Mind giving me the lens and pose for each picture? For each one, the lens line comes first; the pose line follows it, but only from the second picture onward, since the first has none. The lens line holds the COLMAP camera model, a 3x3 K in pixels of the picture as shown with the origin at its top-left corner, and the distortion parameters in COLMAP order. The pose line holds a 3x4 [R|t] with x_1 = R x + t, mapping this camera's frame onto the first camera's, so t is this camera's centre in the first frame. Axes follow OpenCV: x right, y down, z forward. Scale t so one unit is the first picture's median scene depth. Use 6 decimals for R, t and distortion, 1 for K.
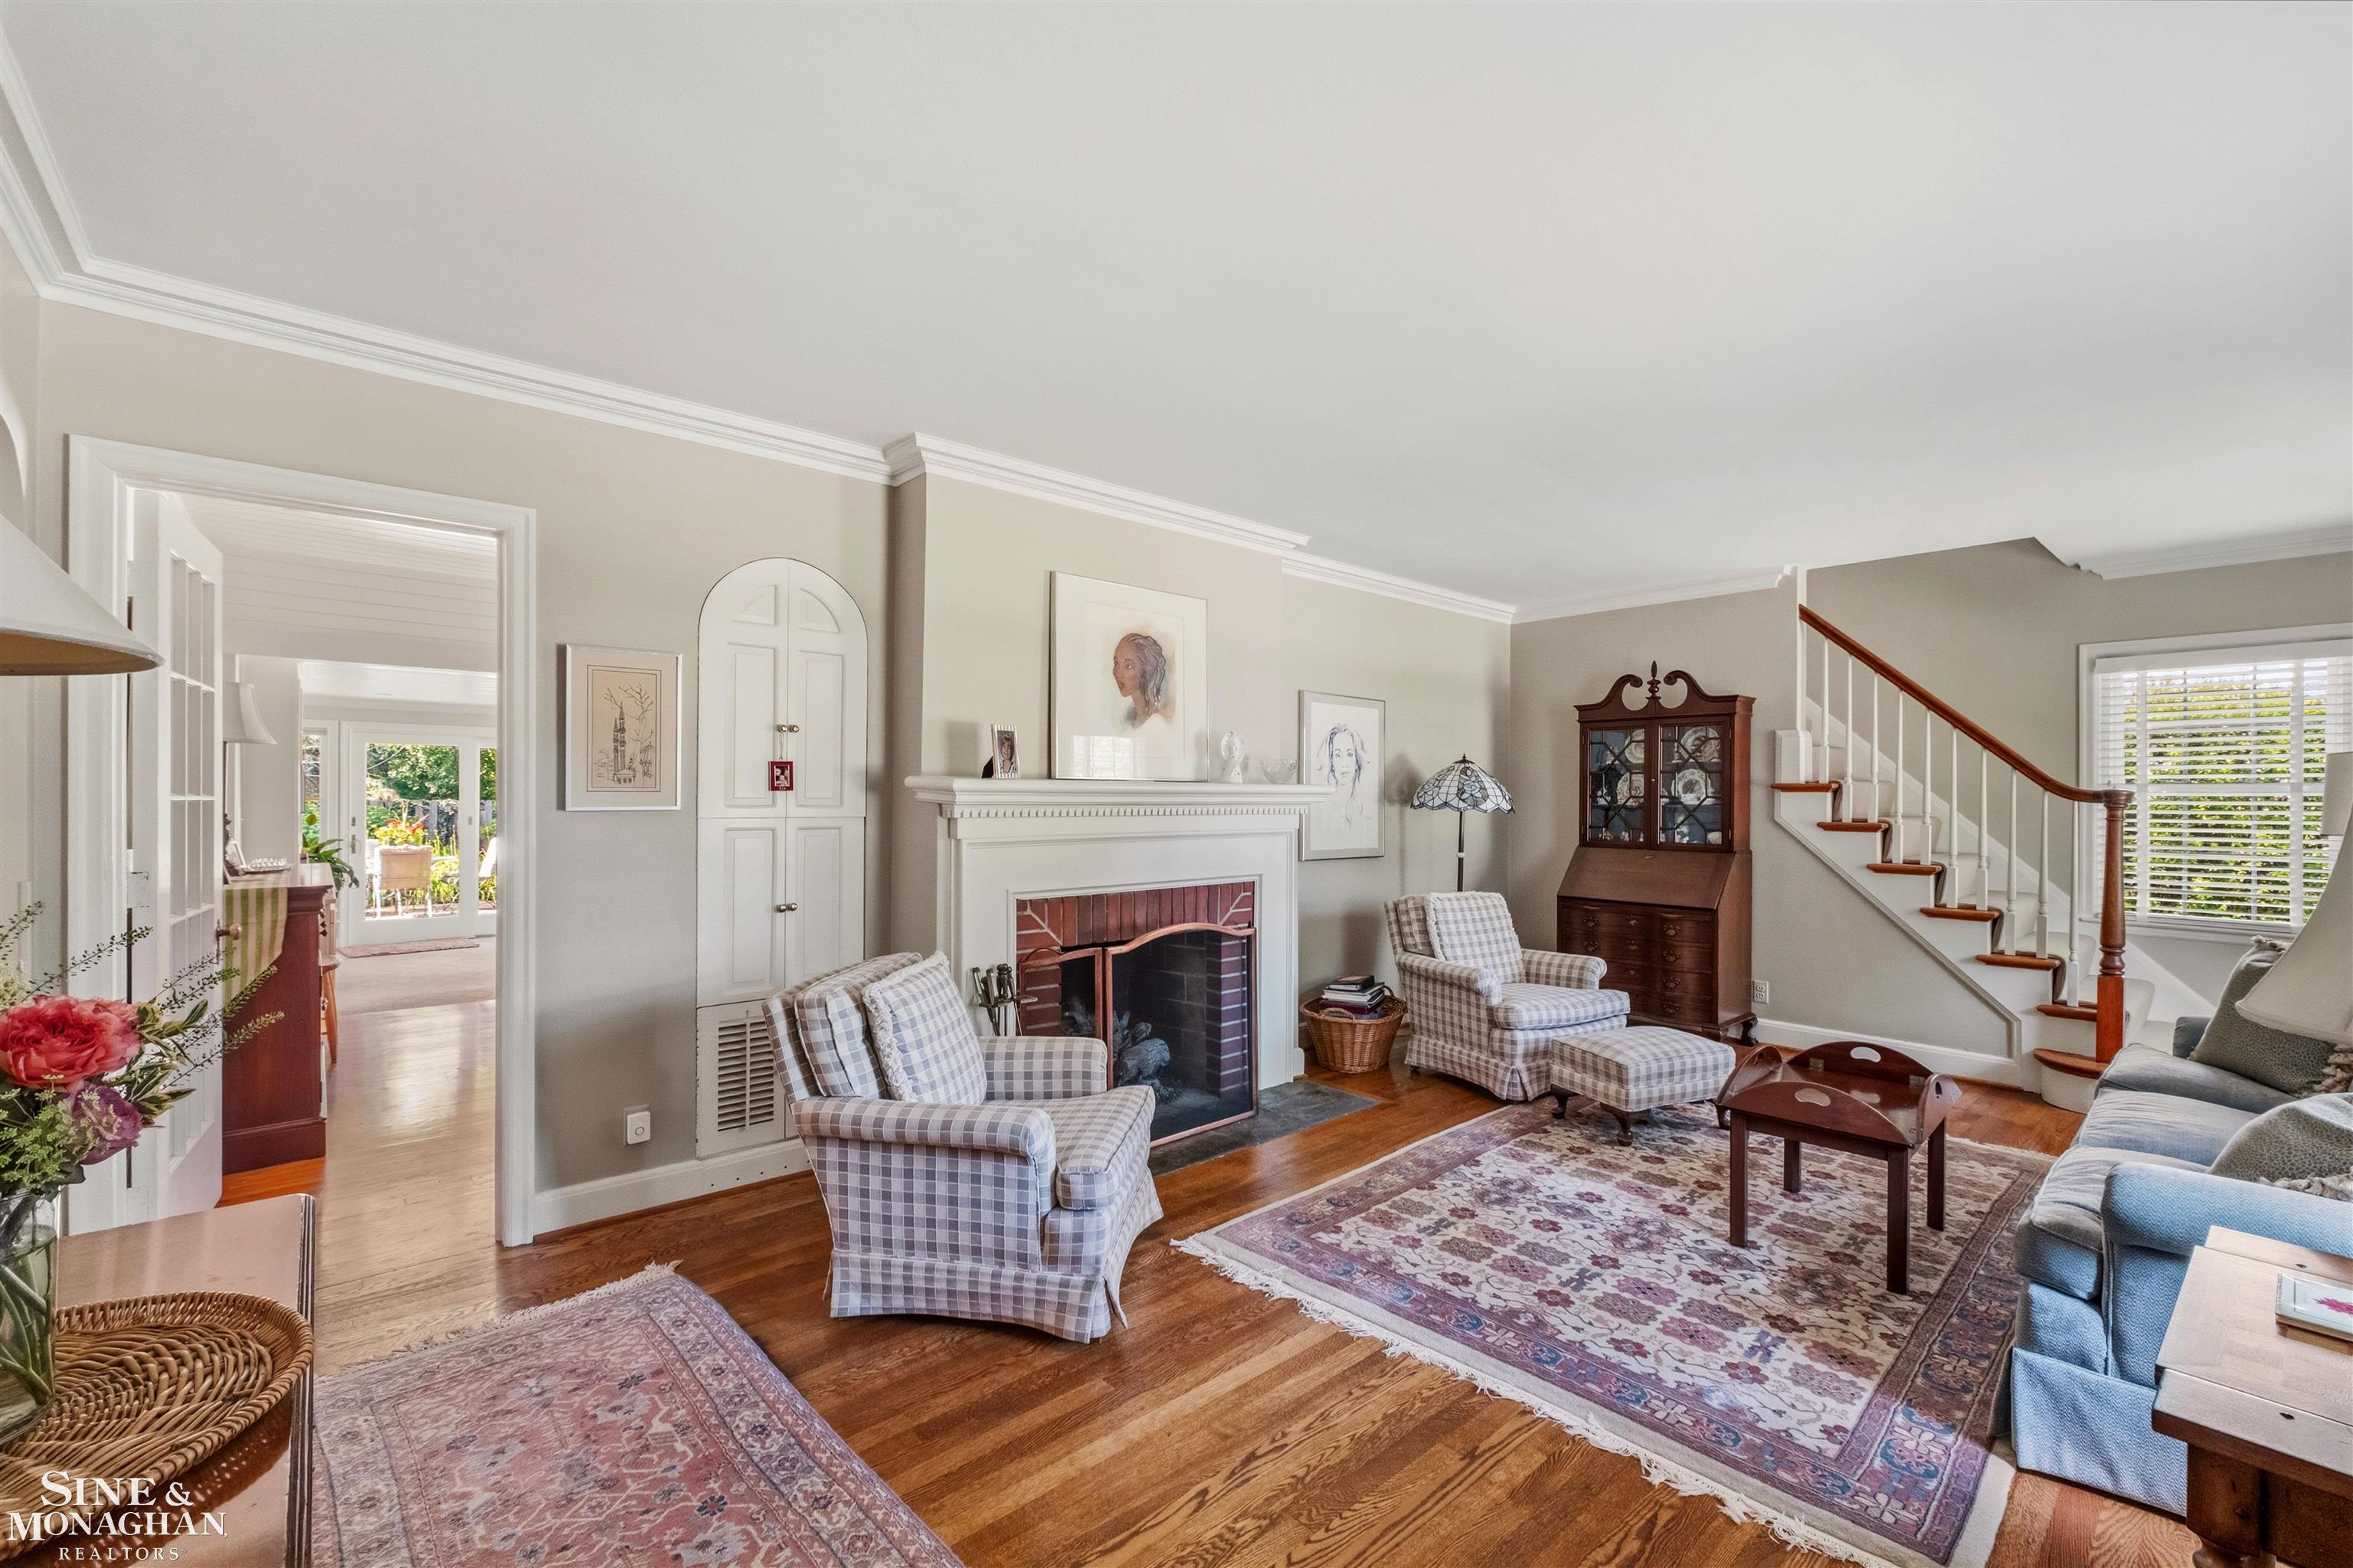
lens RADIAL K [[996.5, 0, 1184.1], [0, 996.5, 797.4], [0, 0, 1]] dist [-0.007625, 0.001437]
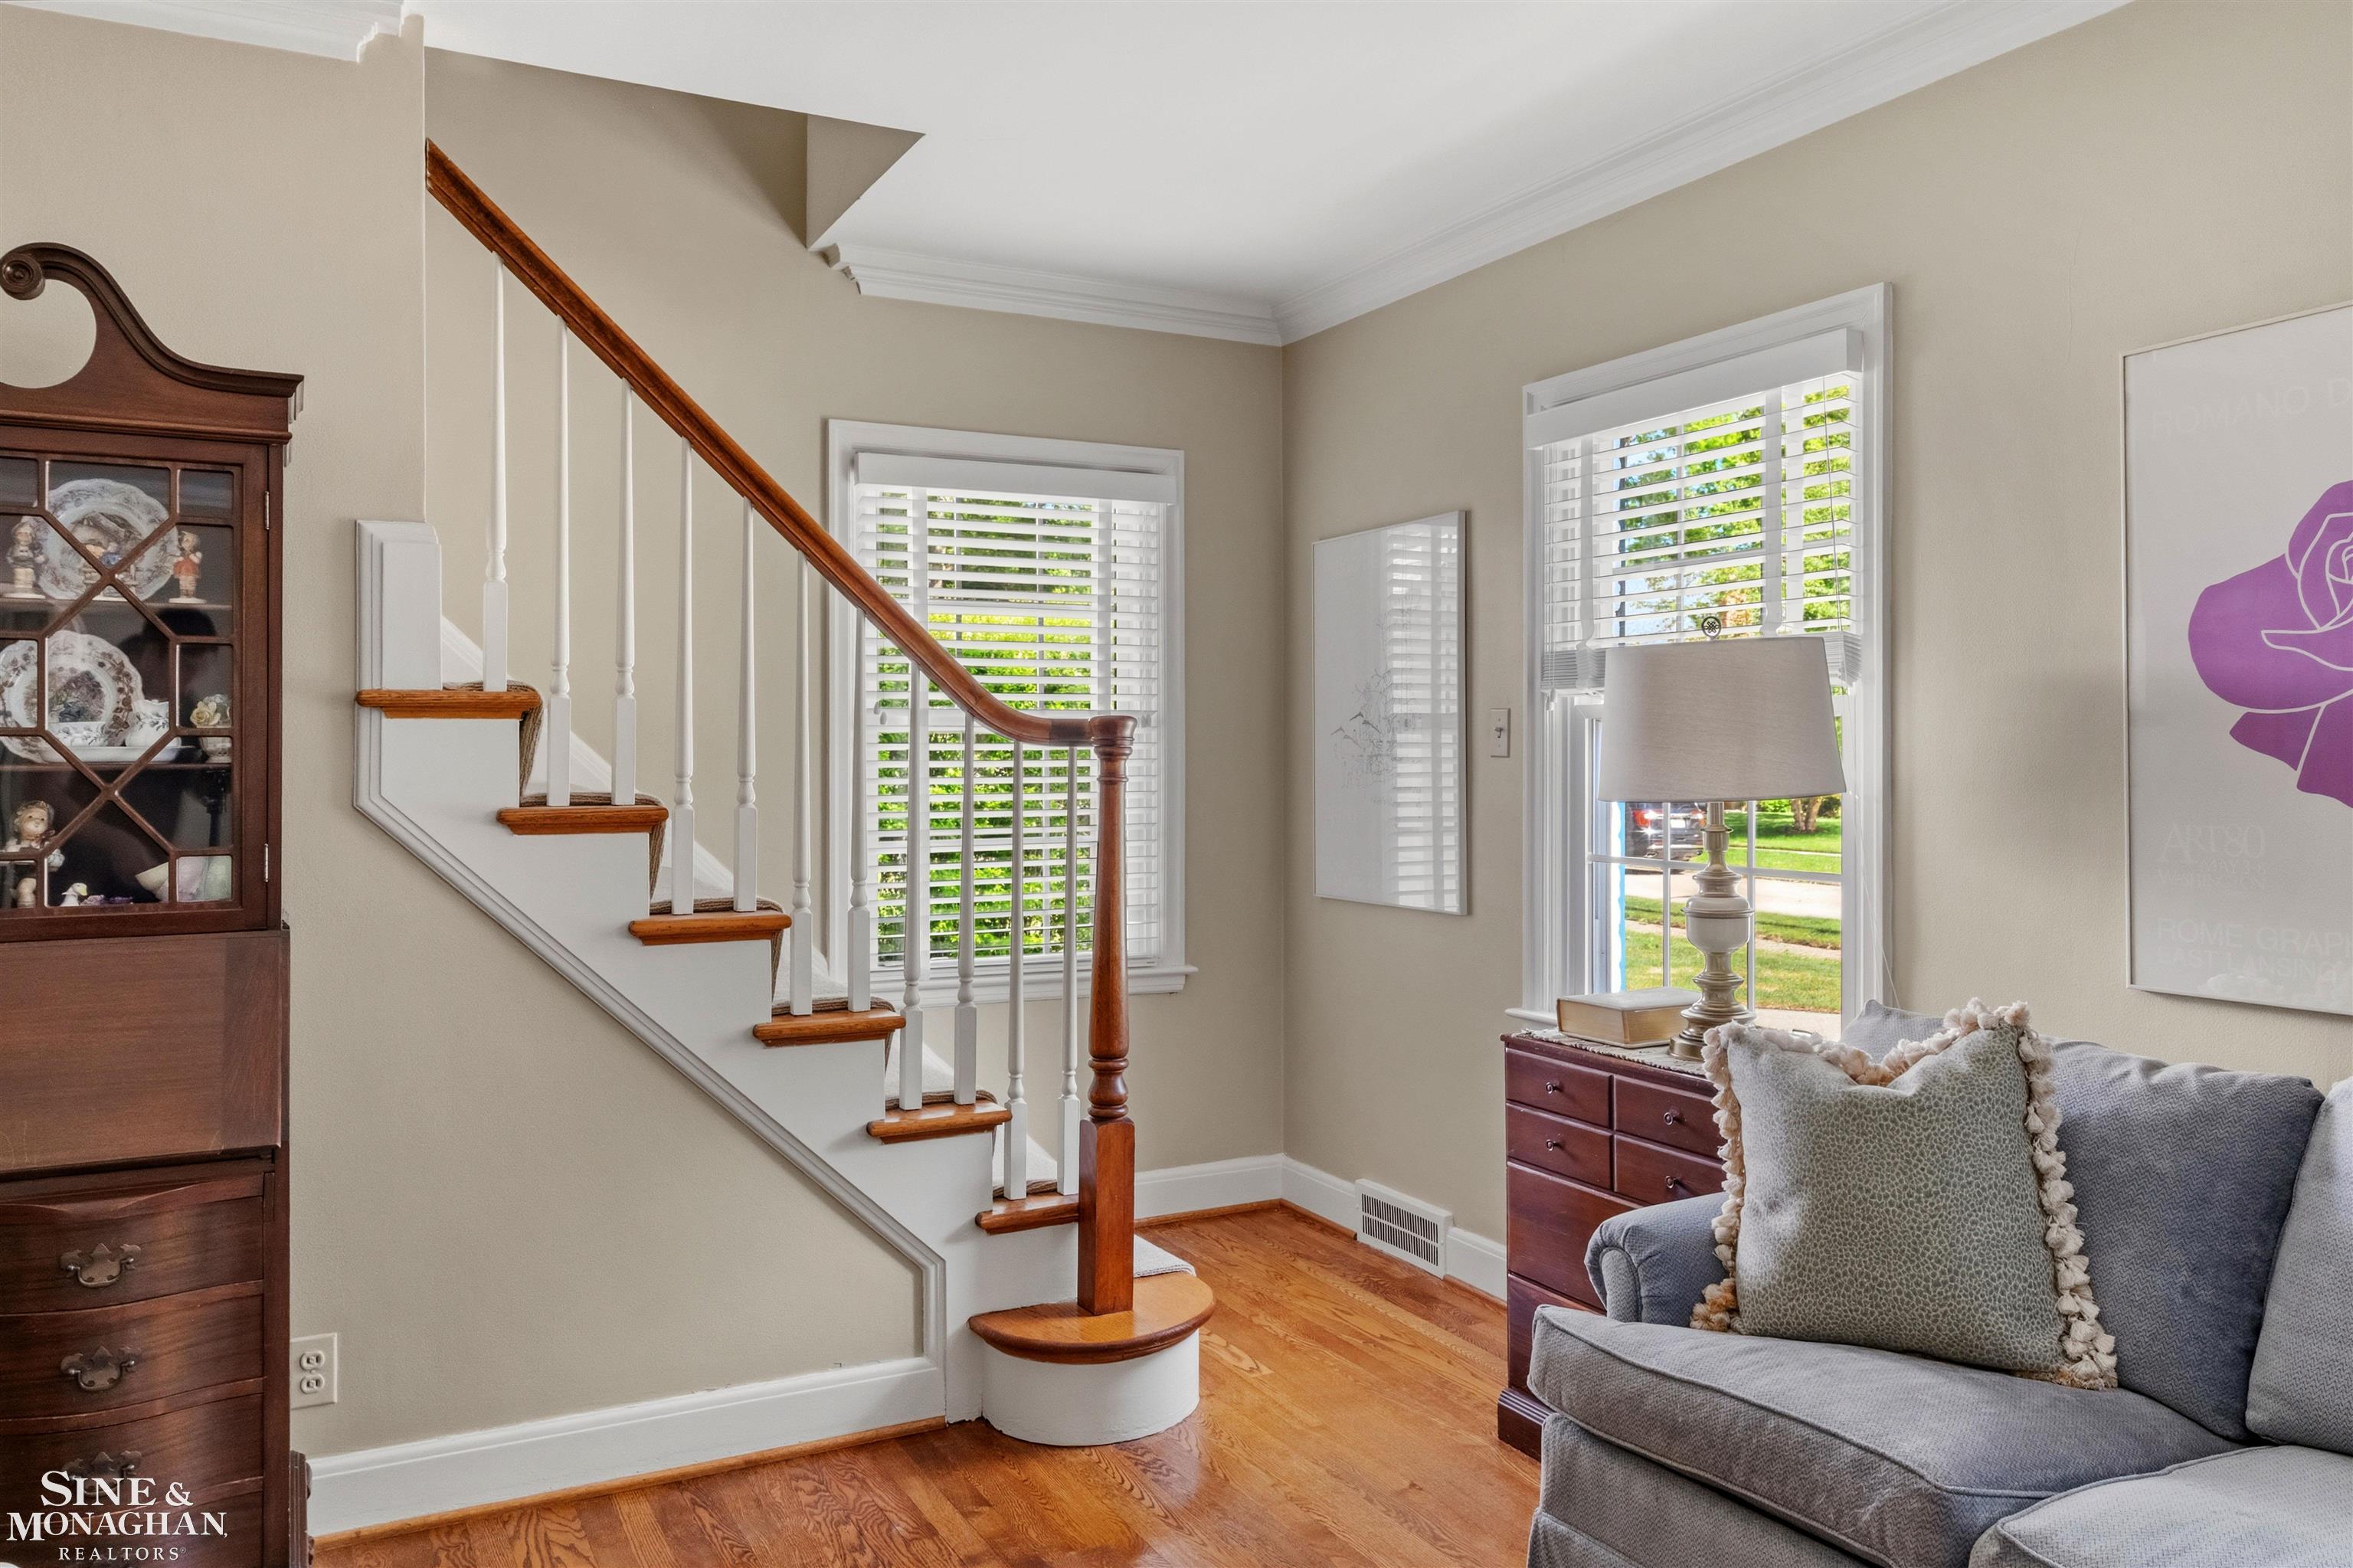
lens RADIAL K [[1753.6, 0, 1230.3], [0, 1753.6, 727.9], [0, 0, 1]] dist [0.004149, 0.001615]
pose [[0.214266, 0.005232, 0.976761, 0.144220], [0.002966, 0.999978, -0.006007, 0.002600], [-0.976771, 0.004185, 0.214246, 0.767802]]
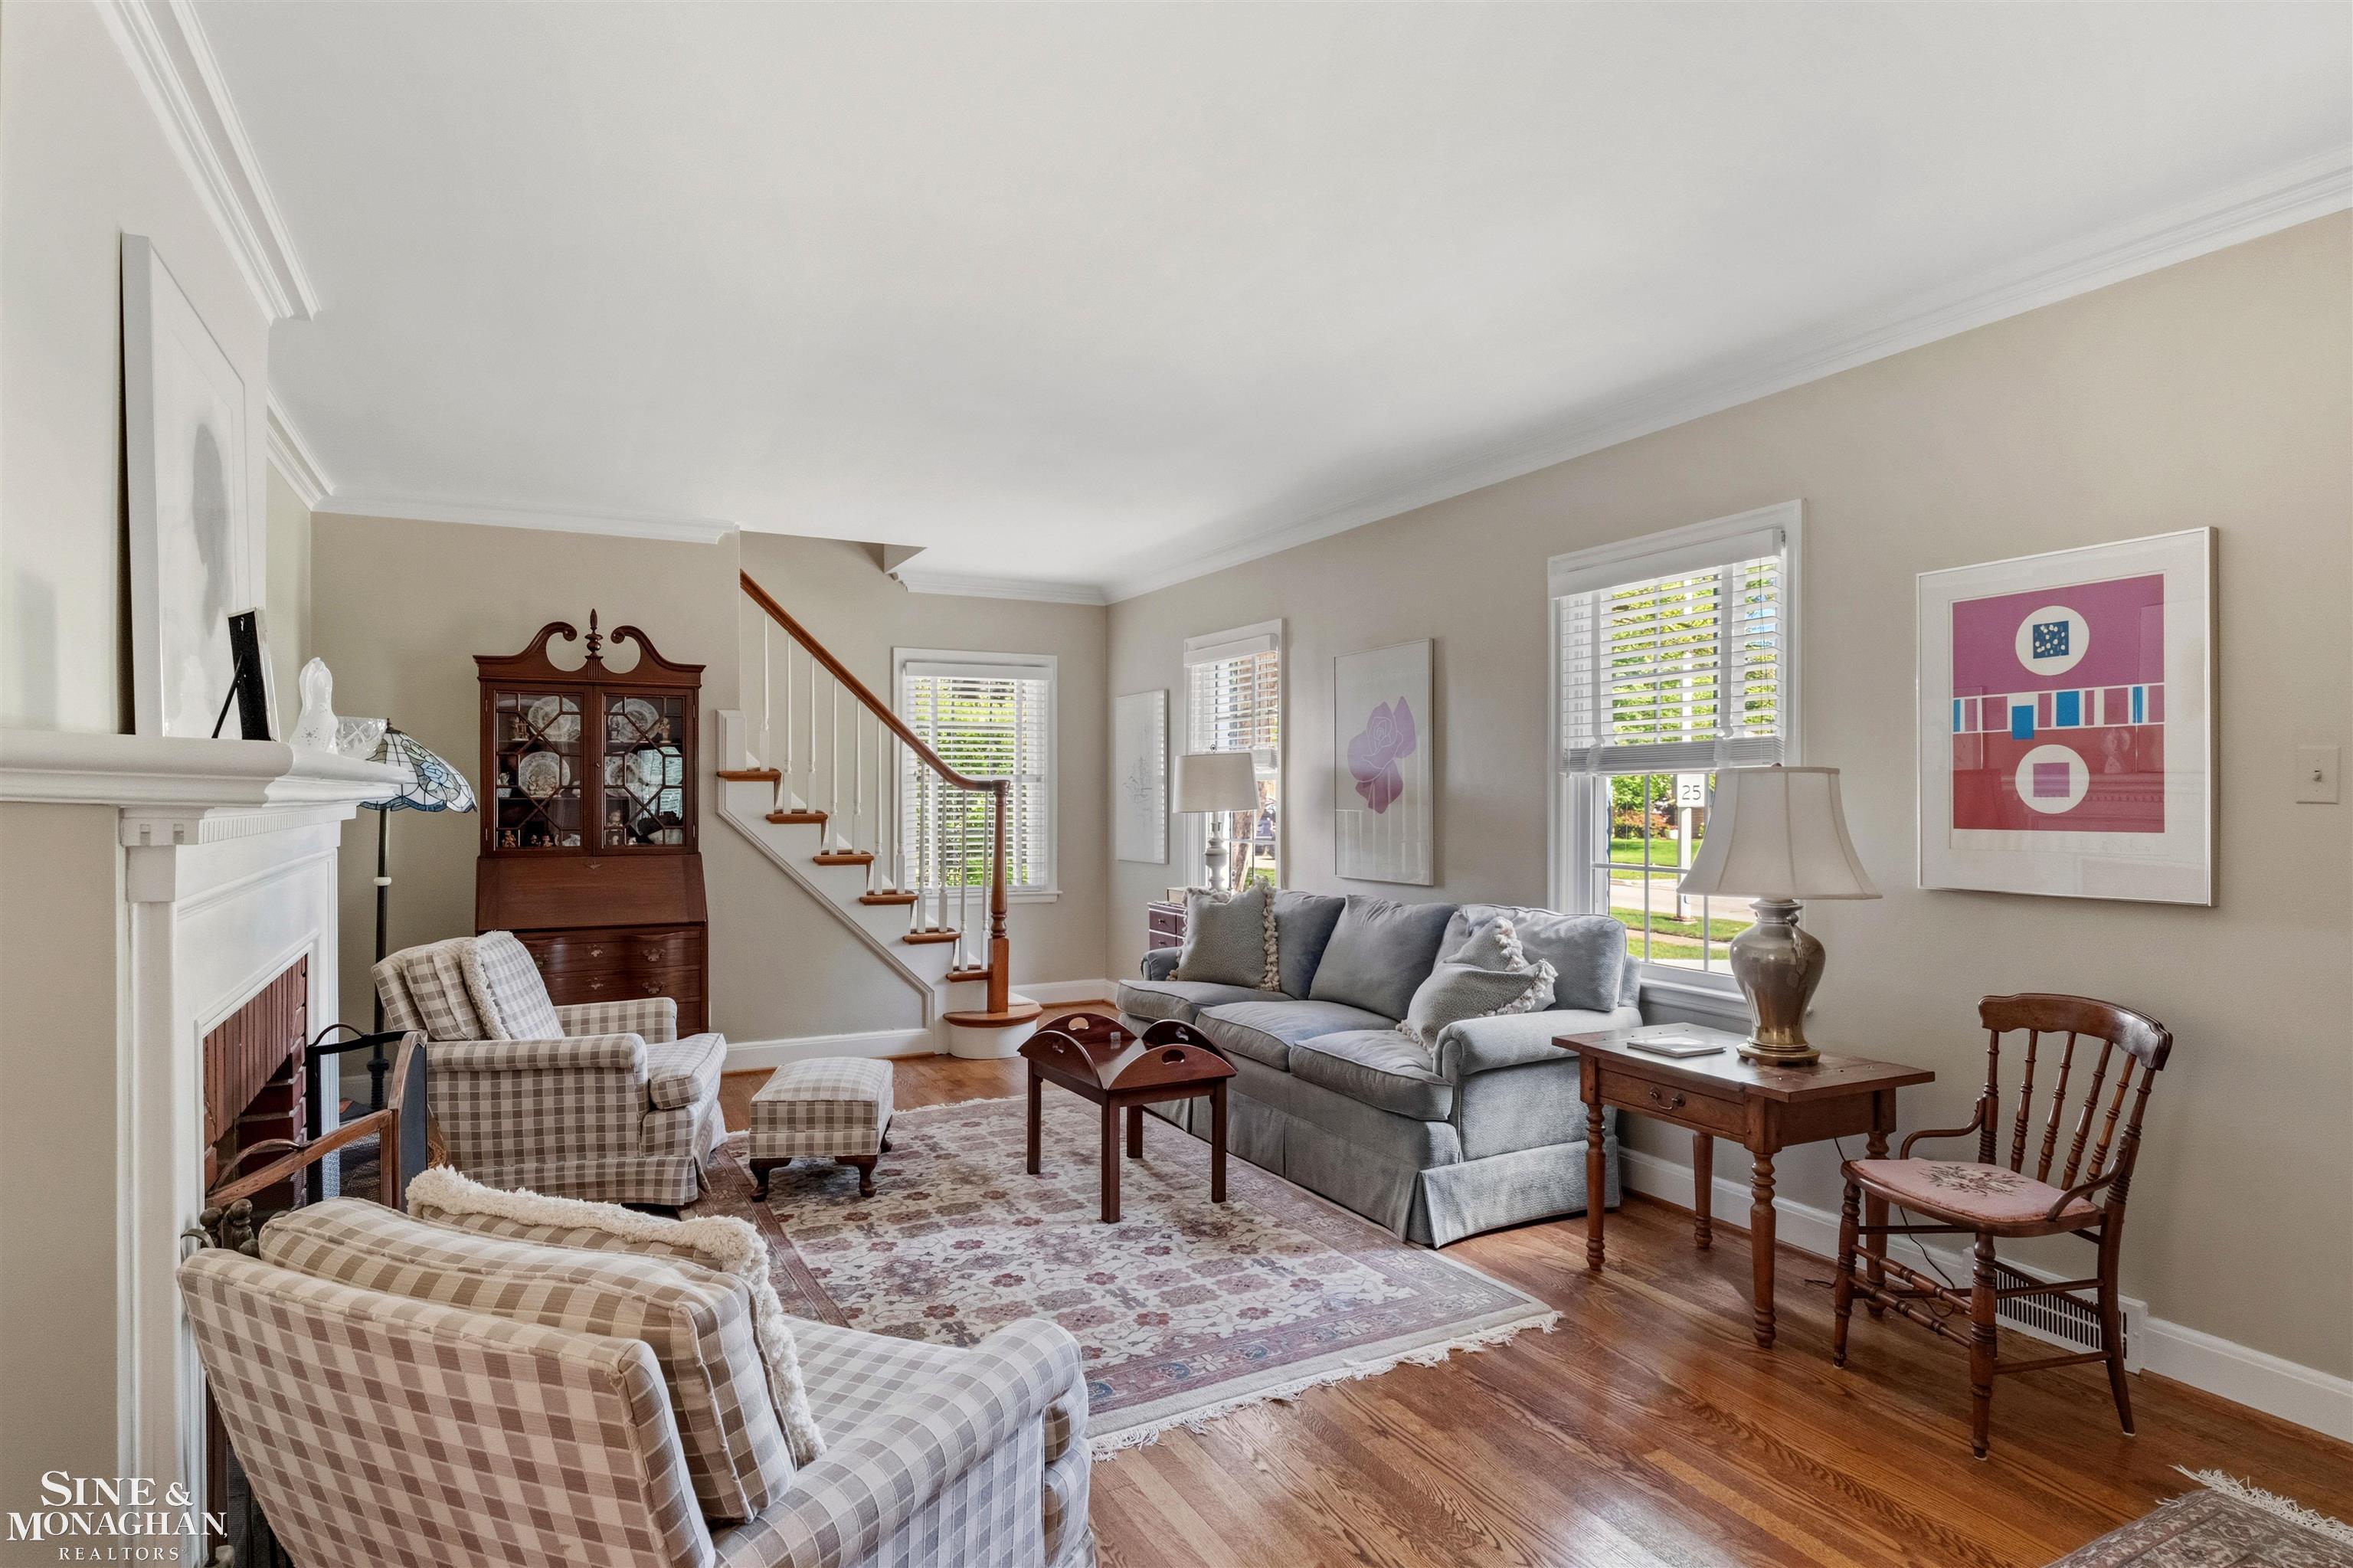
lens RADIAL K [[1284.0, 0, 1183.5], [0, 1284.0, 796.6], [0, 0, 1]] dist [0.002735, 0.000017]
pose [[0.237422, -0.008582, 0.971369, -0.496058], [0.000846, 0.999962, 0.008628, -0.001284], [-0.971406, -0.001227, 0.237421, 0.423913]]
